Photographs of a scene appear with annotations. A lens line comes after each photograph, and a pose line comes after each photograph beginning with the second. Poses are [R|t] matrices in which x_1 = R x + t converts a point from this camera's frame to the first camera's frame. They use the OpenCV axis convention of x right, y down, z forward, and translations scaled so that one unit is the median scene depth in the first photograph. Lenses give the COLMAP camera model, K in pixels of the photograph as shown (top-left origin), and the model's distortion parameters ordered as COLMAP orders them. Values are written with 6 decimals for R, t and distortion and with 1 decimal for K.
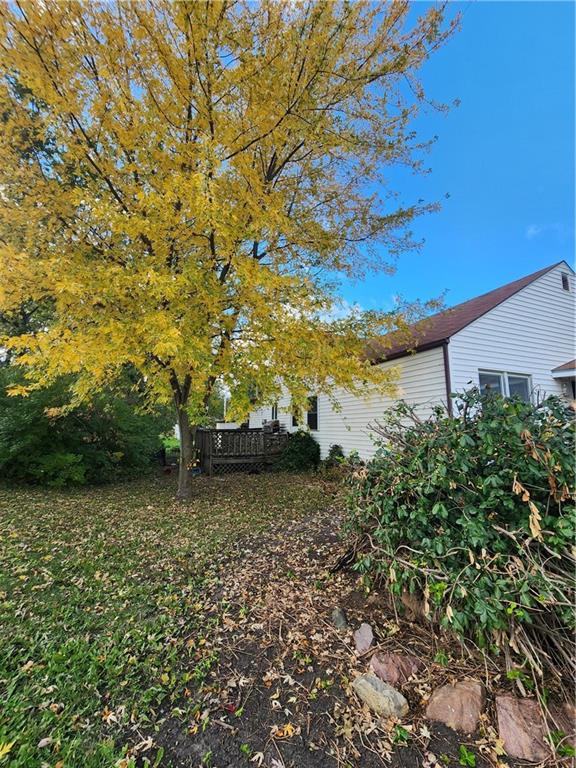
lens RADIAL K [[313.2, 0, 286.8], [0, 313.2, 376.9], [0, 0, 1]] dist [0.000542, -0.000190]
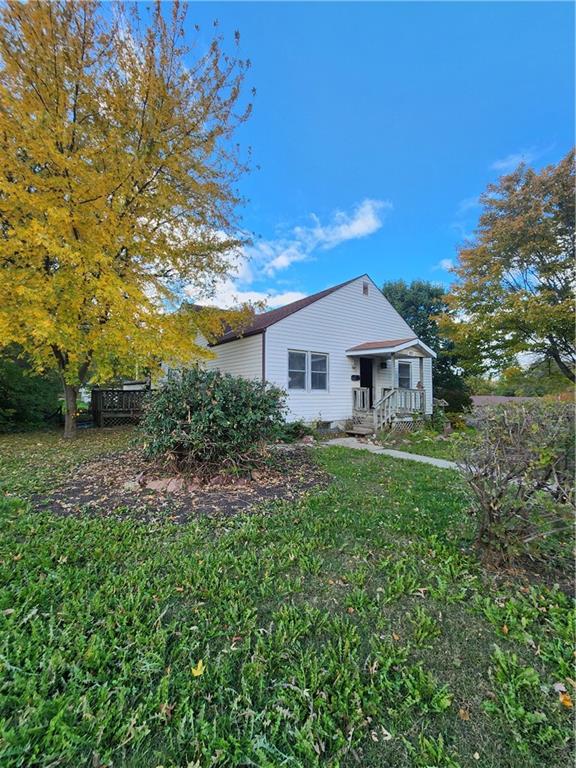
lens RADIAL K [[315.1, 0, 287.8], [0, 315.1, 377.0], [0, 0, 1]] dist [-0.000014, -0.000808]
pose [[0.973297, 0.013201, 0.229168, 0.248465], [-0.039643, 0.993011, 0.111165, -0.056077], [-0.226099, -0.117282, 0.967018, -0.446106]]
